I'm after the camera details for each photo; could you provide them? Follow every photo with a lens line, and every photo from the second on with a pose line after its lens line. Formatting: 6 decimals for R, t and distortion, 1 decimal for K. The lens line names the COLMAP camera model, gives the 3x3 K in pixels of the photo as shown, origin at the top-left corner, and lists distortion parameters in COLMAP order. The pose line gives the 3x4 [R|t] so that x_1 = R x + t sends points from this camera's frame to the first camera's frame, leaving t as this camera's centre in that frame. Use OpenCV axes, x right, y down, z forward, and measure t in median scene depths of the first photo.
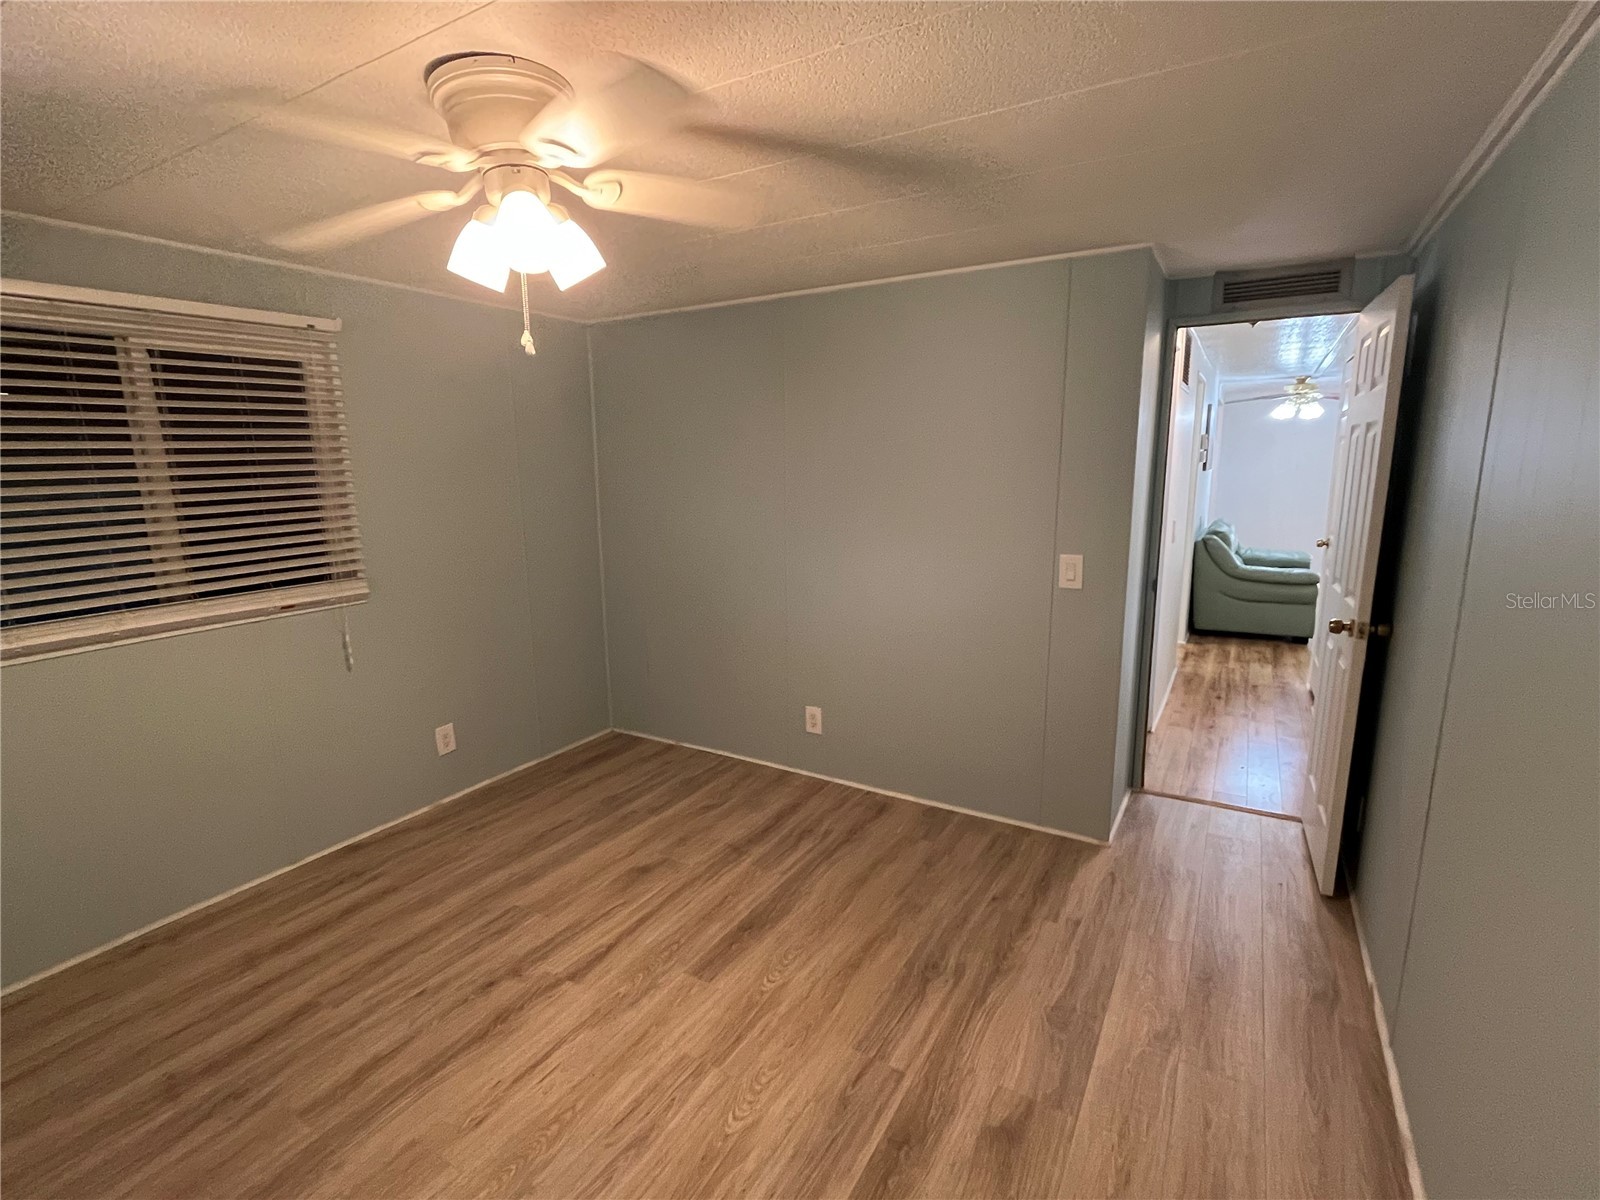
lens RADIAL K [[758.7, 0, 796.7], [0, 758.7, 599.2], [0, 0, 1]] dist [0.002648, -0.001112]
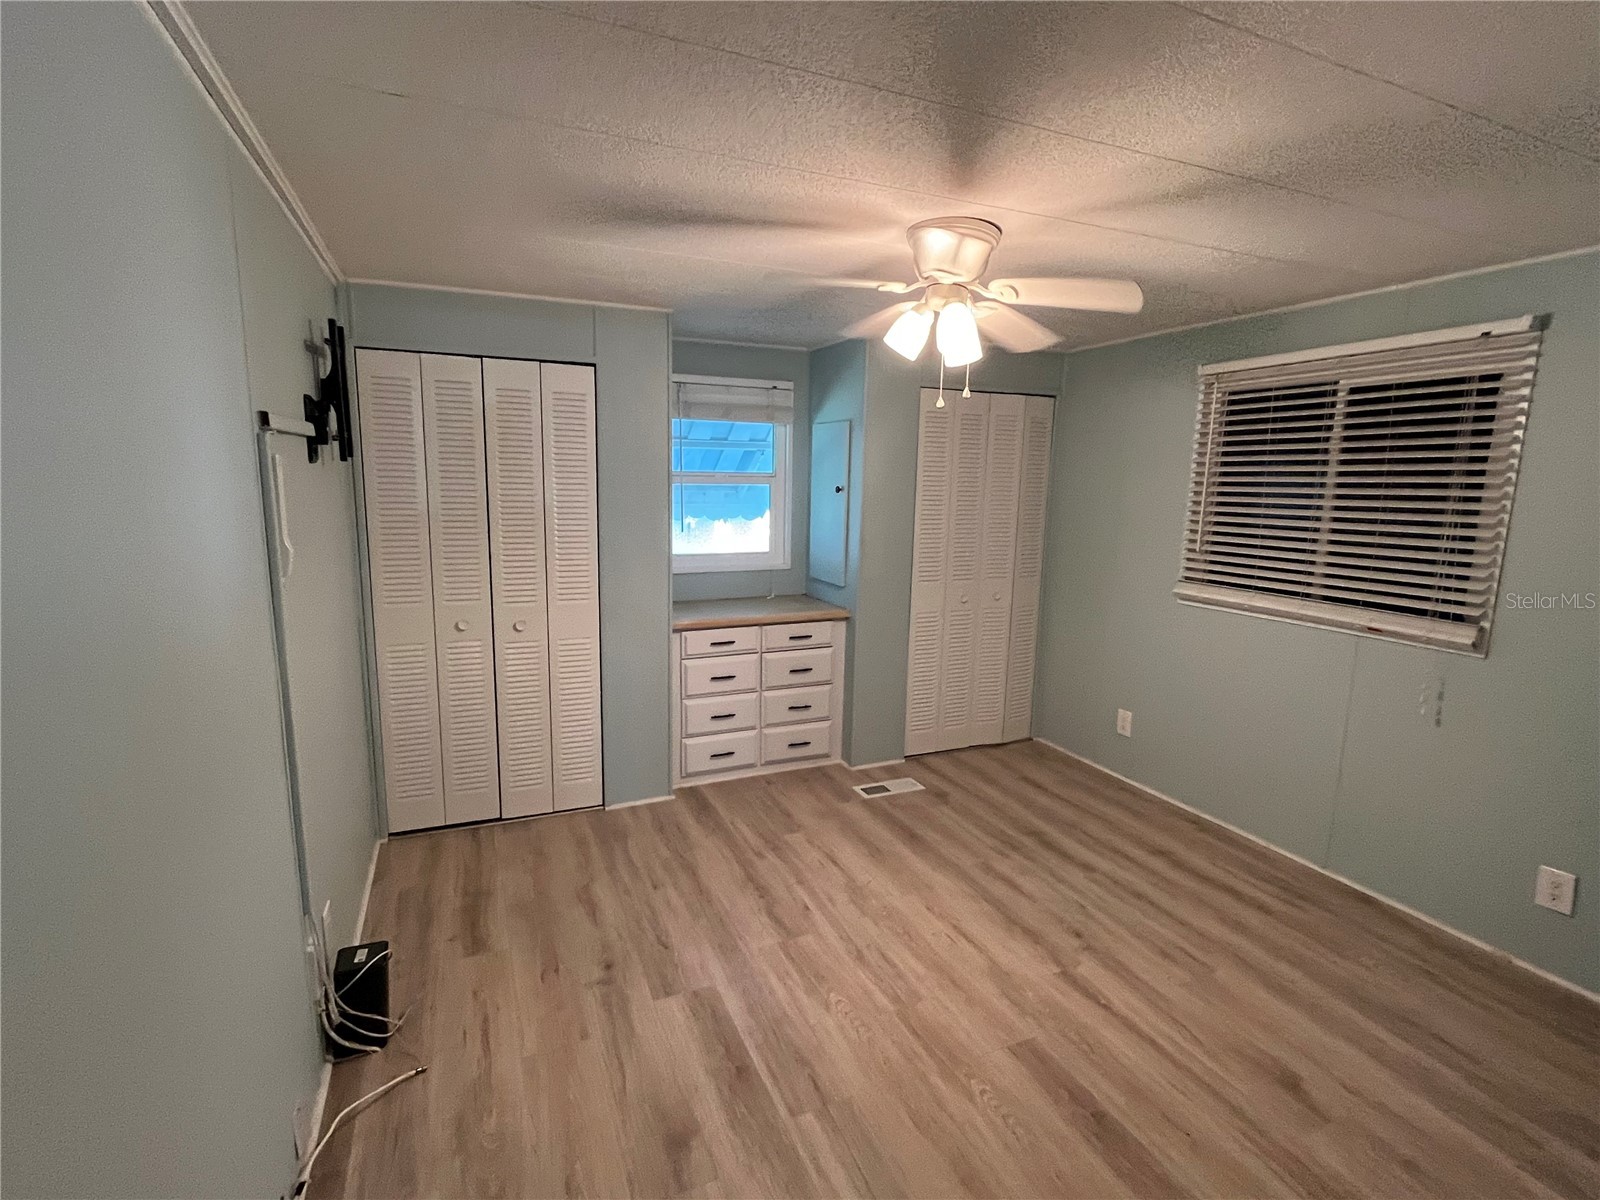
lens RADIAL K [[758.7, 0, 798.5], [0, 758.7, 597.0], [0, 0, 1]] dist [0.002648, -0.001112]
pose [[-0.575860, 0.135878, -0.806178, 0.662952], [-0.161475, 0.947763, 0.275084, -0.214120], [0.801443, 0.288587, -0.523838, 1.061707]]
